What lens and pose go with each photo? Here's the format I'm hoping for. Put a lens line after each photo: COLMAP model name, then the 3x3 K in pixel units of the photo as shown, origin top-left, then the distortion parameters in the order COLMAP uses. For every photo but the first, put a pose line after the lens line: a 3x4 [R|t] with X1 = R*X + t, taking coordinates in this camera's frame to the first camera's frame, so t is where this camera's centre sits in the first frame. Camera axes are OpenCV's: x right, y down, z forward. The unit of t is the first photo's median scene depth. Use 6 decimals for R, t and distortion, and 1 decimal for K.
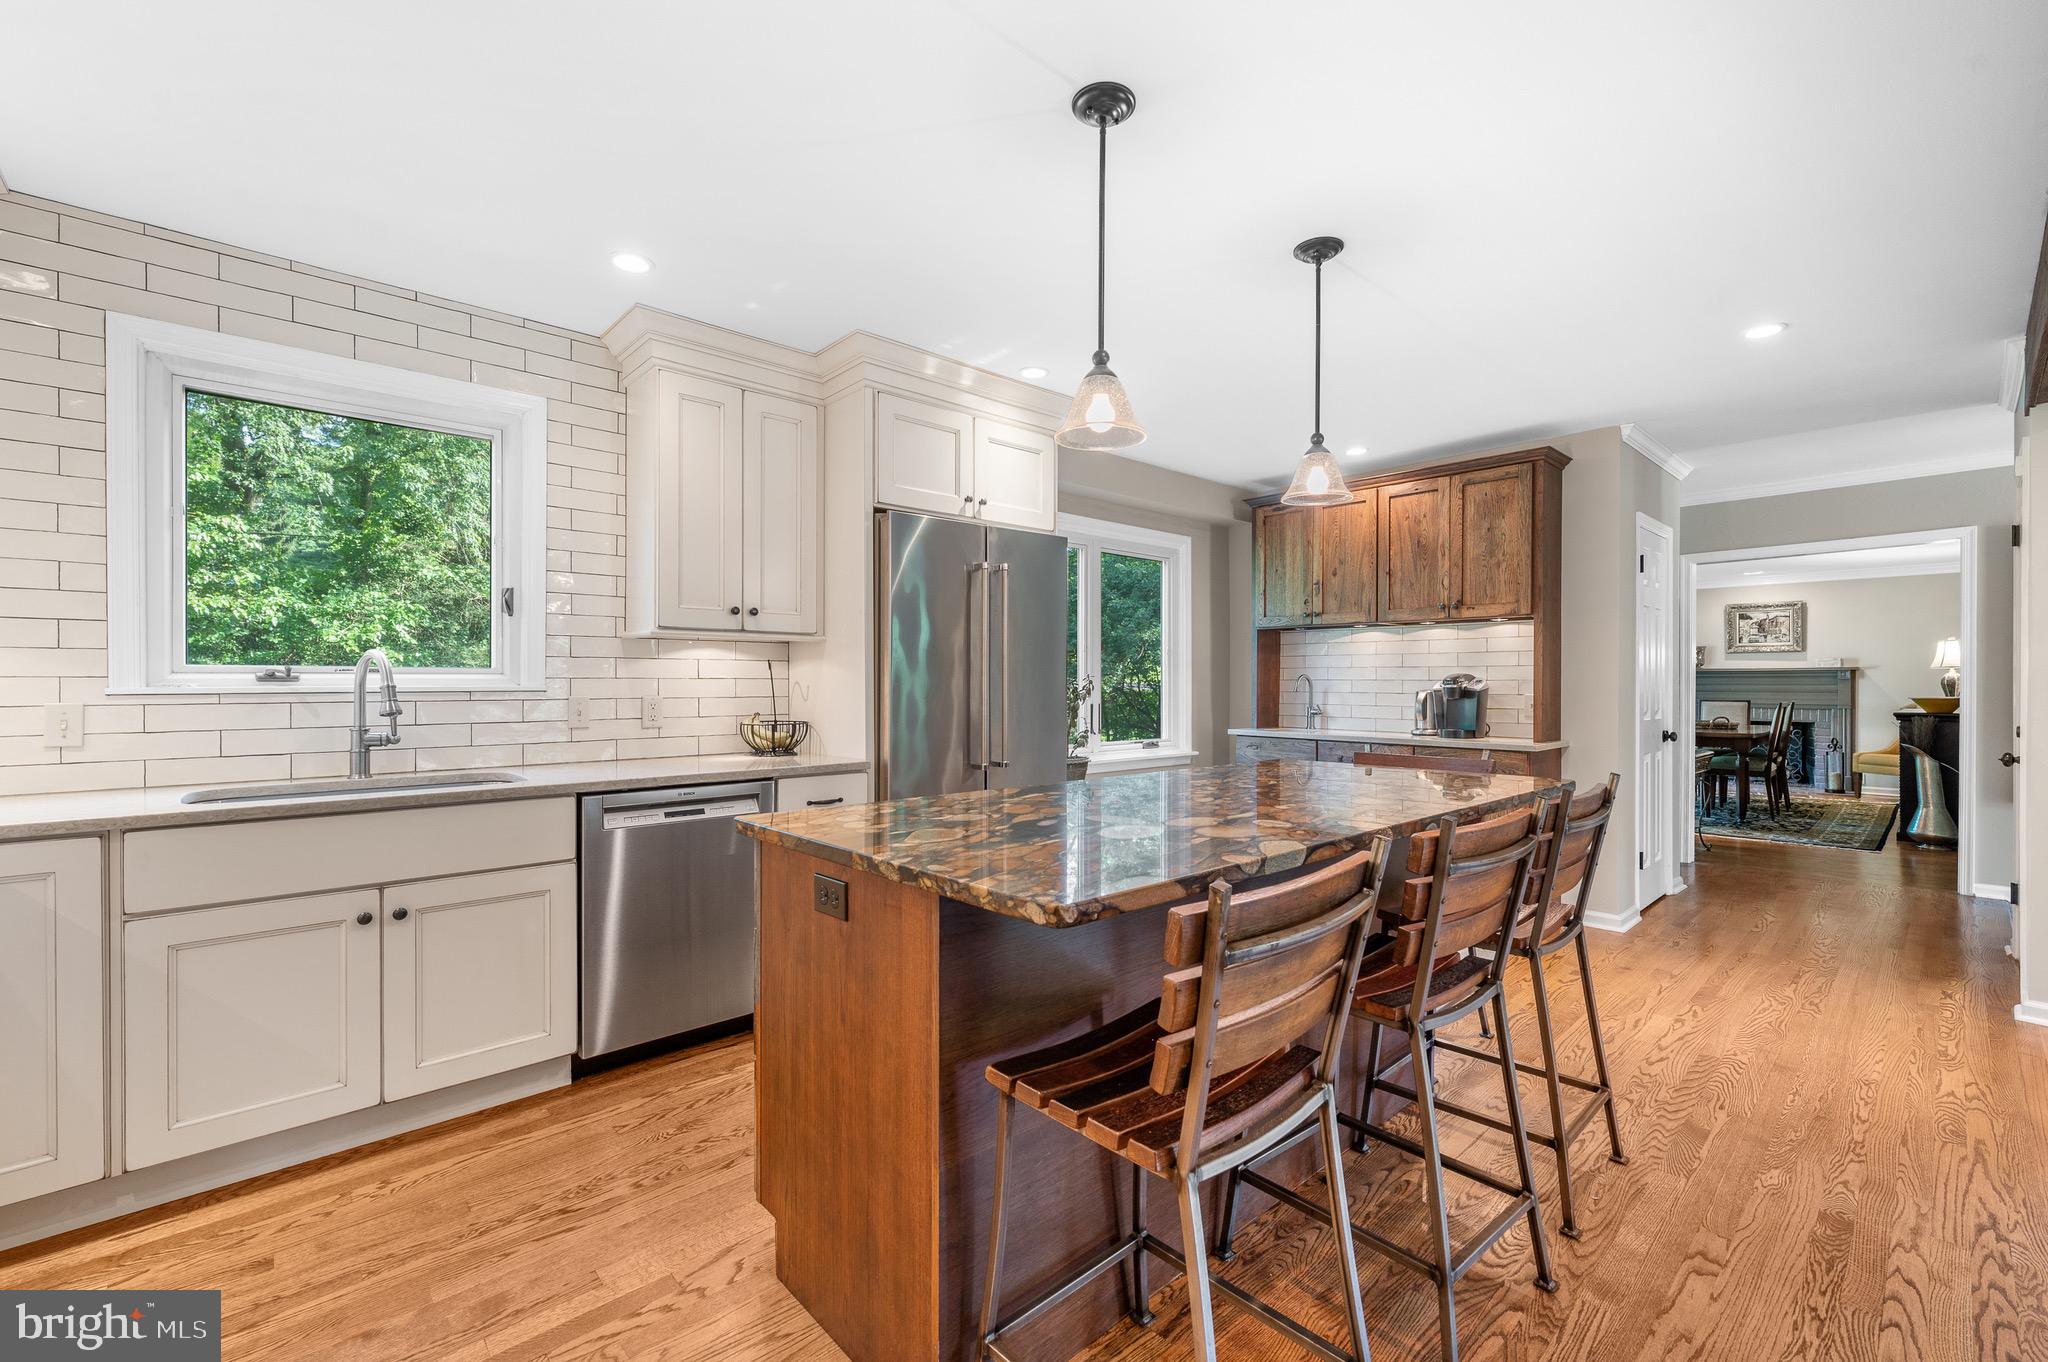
lens RADIAL K [[857.1, 0, 1024.3], [0, 857.1, 681.9], [0, 0, 1]] dist [-0.004501, -0.000263]
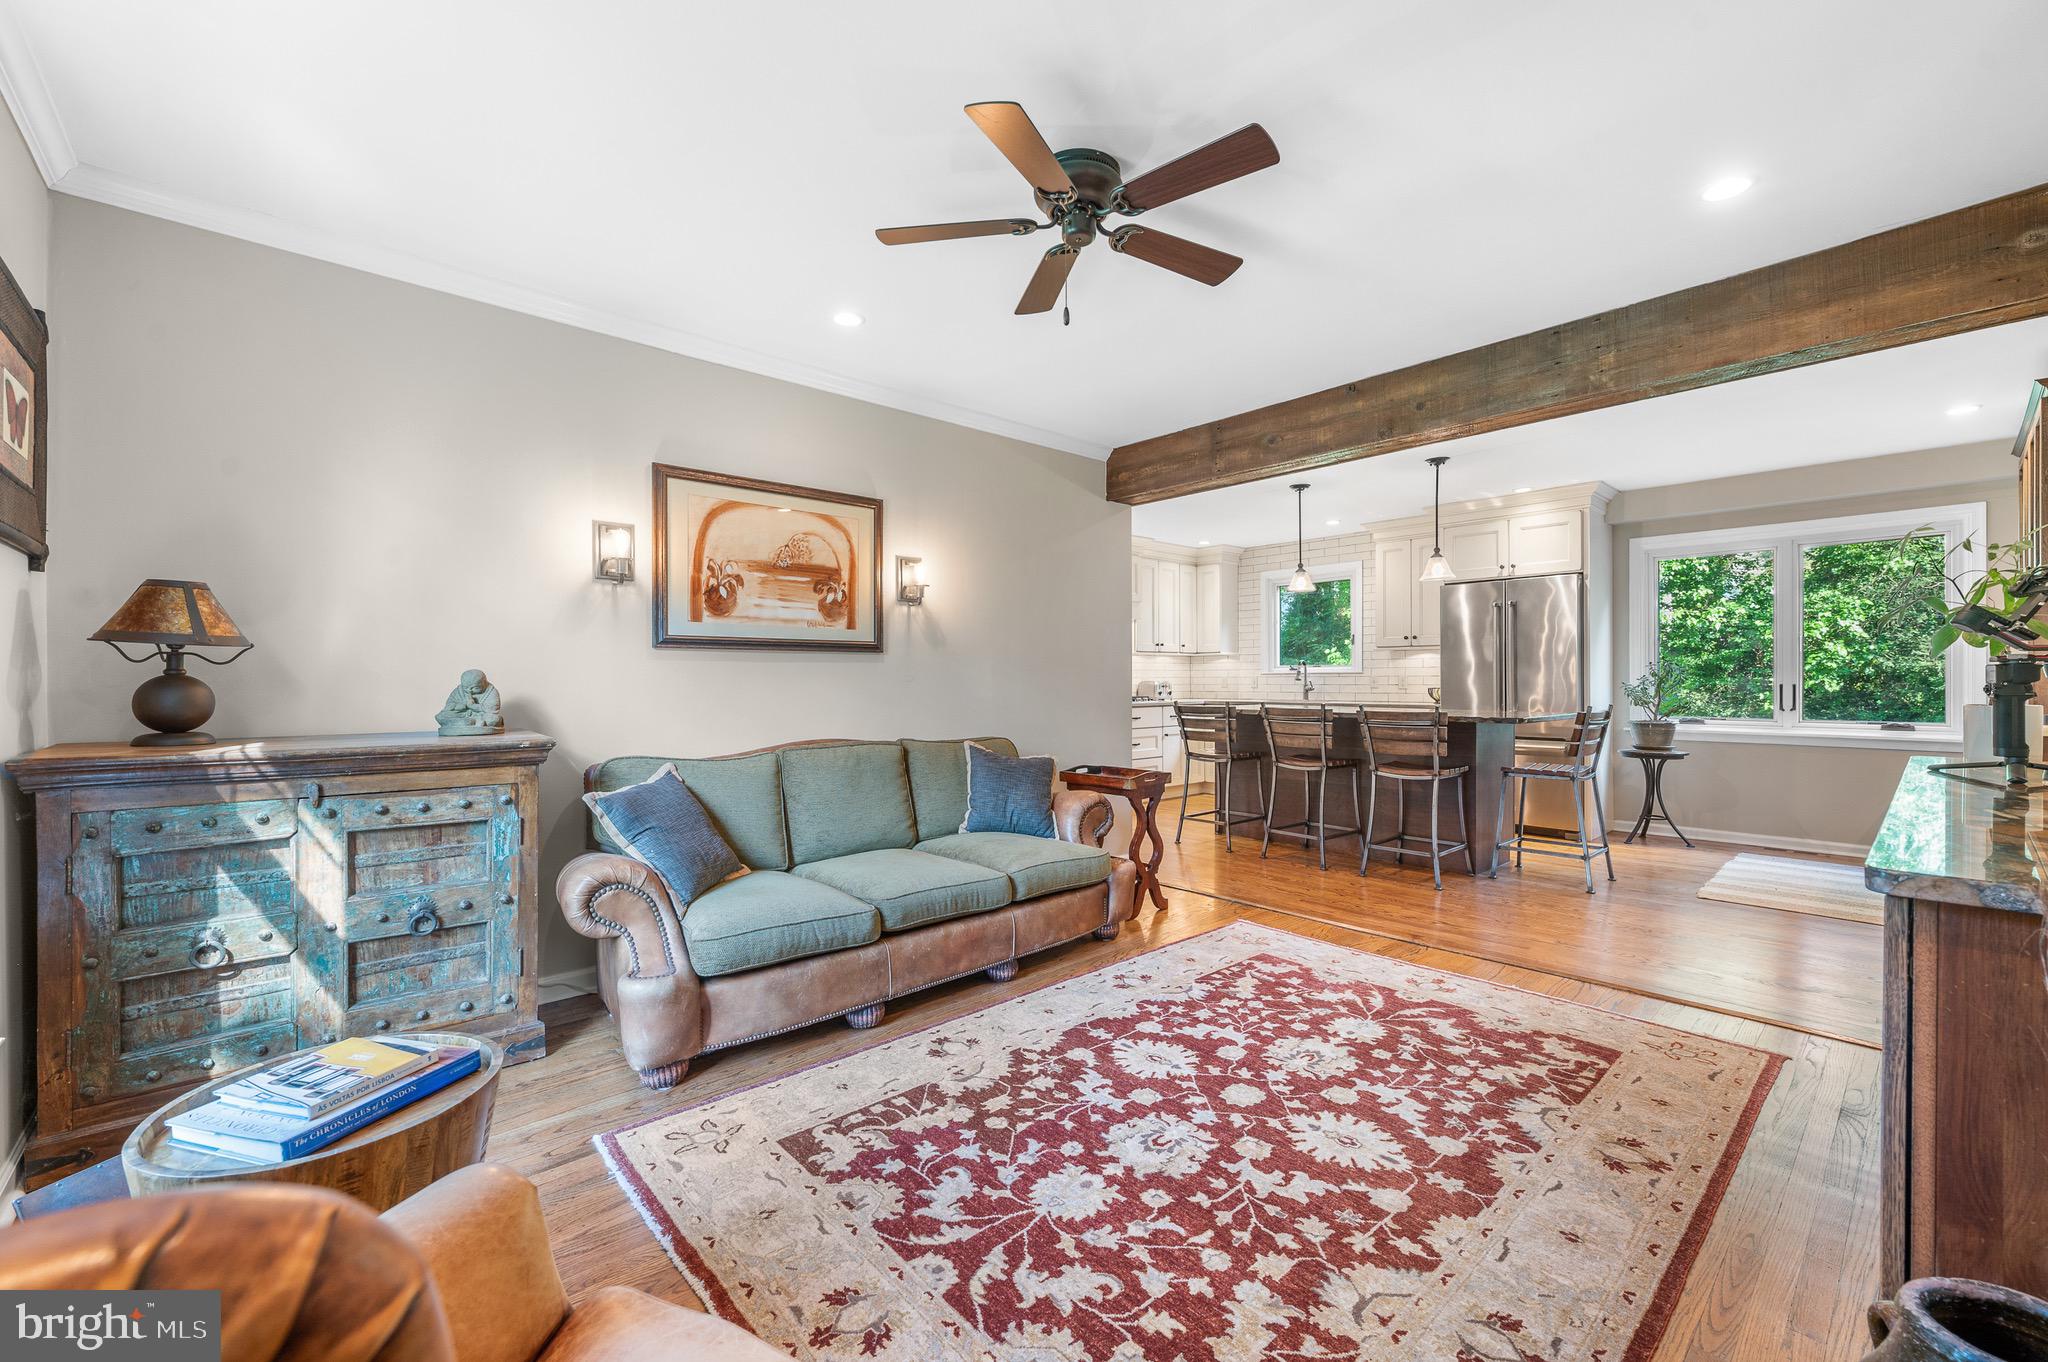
lens RADIAL K [[824.3, 0, 1033.6], [0, 824.3, 678.3], [0, 0, 1]] dist [-0.002935, 0.000061]
pose [[-0.003849, -0.002020, -0.999991, 1.354651], [0.002900, 0.999994, -0.002031, 0.019597], [0.999988, -0.002907, -0.003843, 0.008697]]
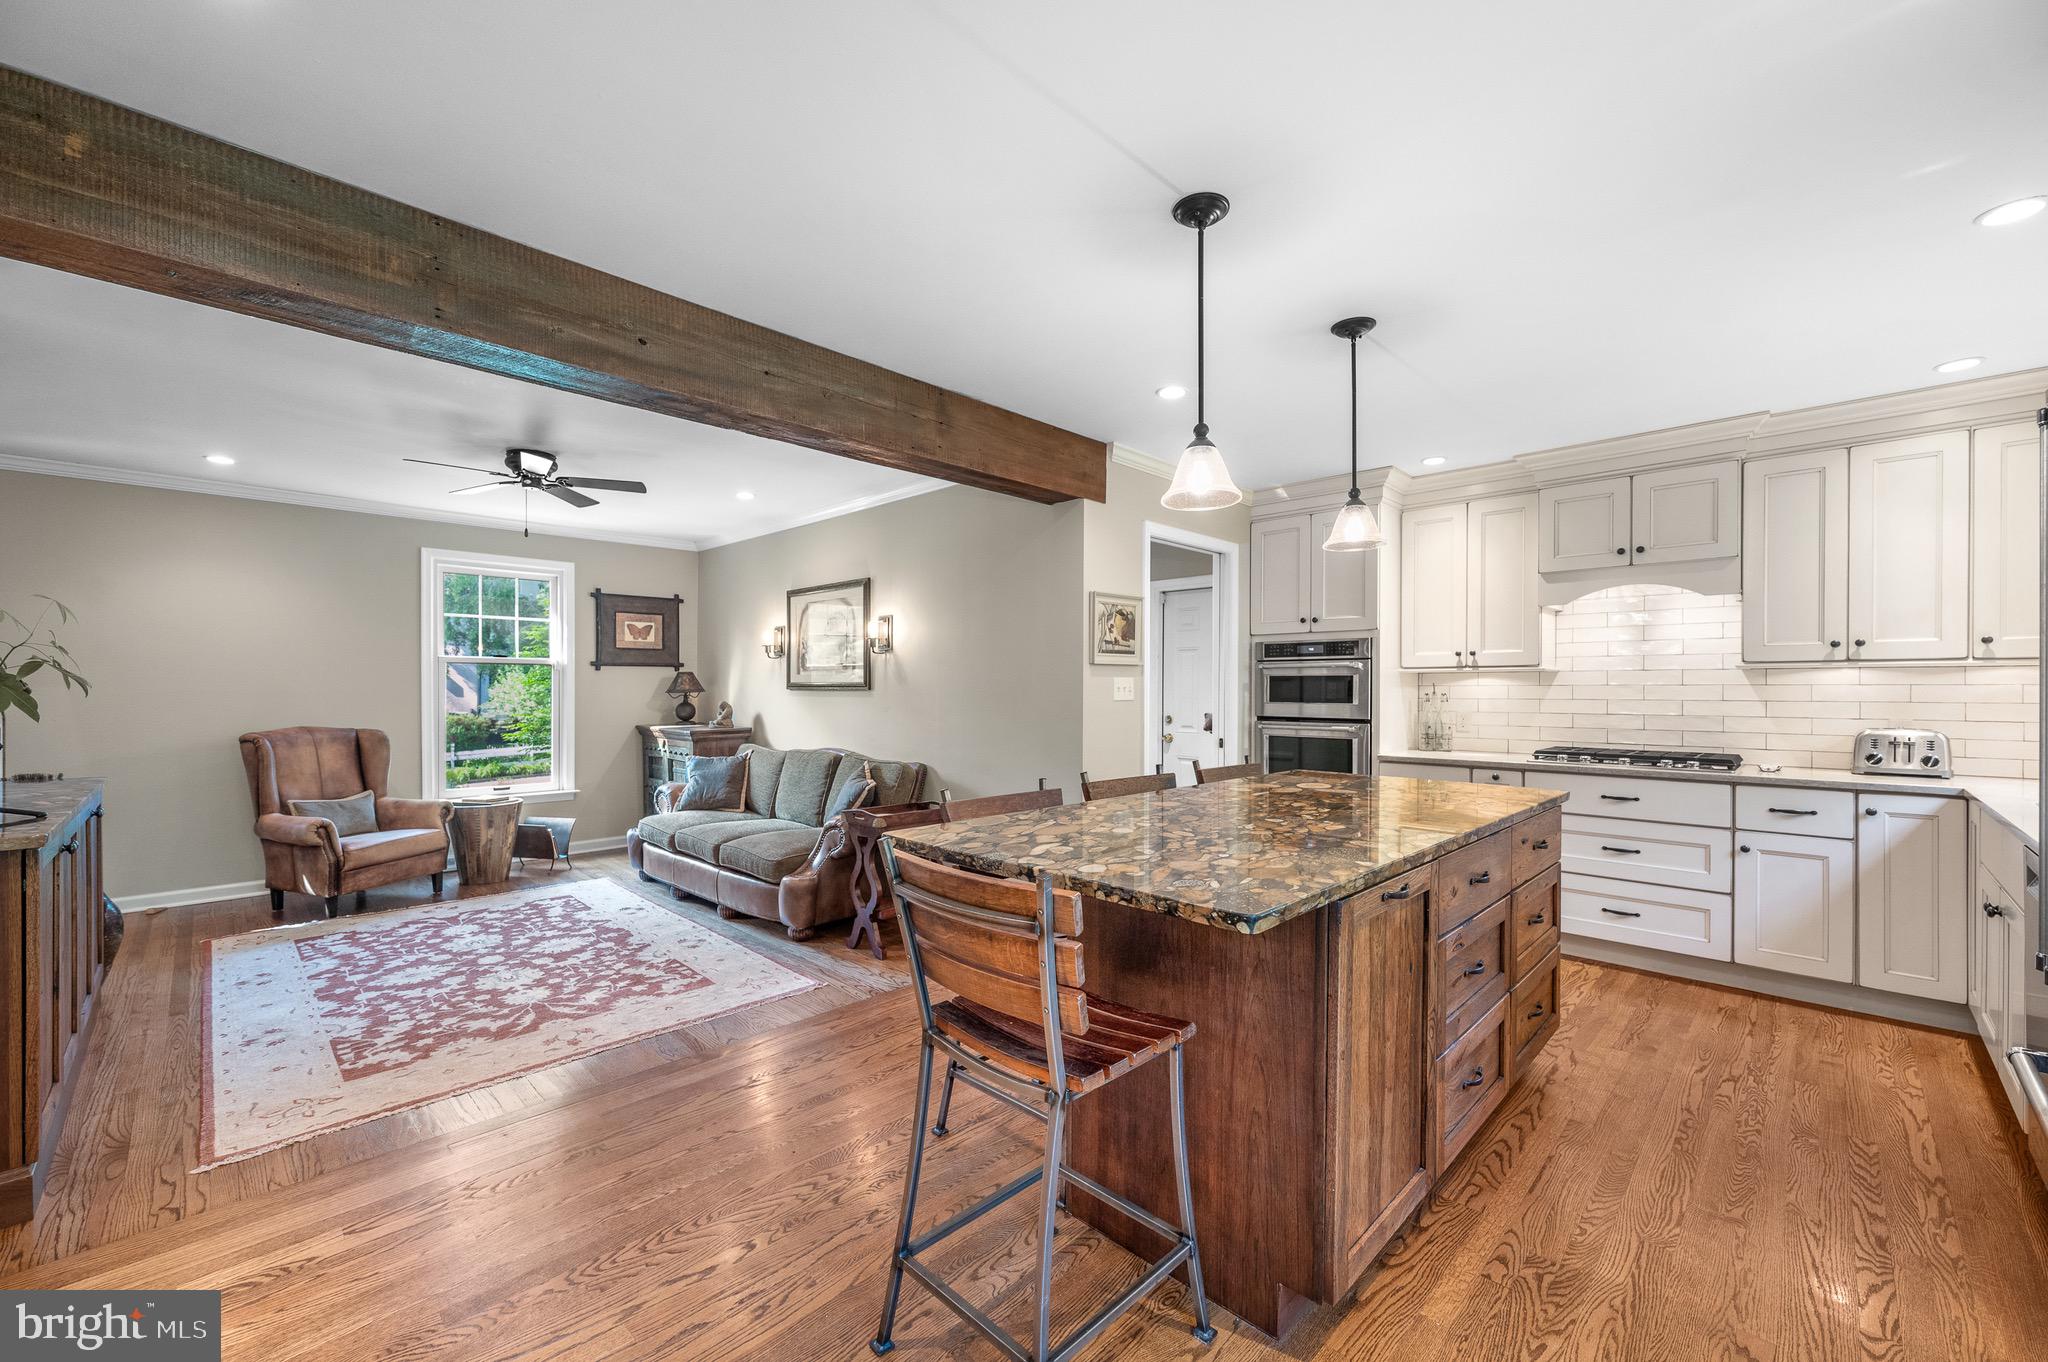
lens RADIAL K [[824.3, 0, 1025.0], [0, 824.3, 688.8], [0, 0, 1]] dist [-0.002935, 0.000061]
pose [[-0.998744, -0.005159, -0.049846, 0.317328], [-0.005094, 0.999986, -0.001416, -0.010669], [0.049852, -0.001161, -0.998756, 1.039439]]
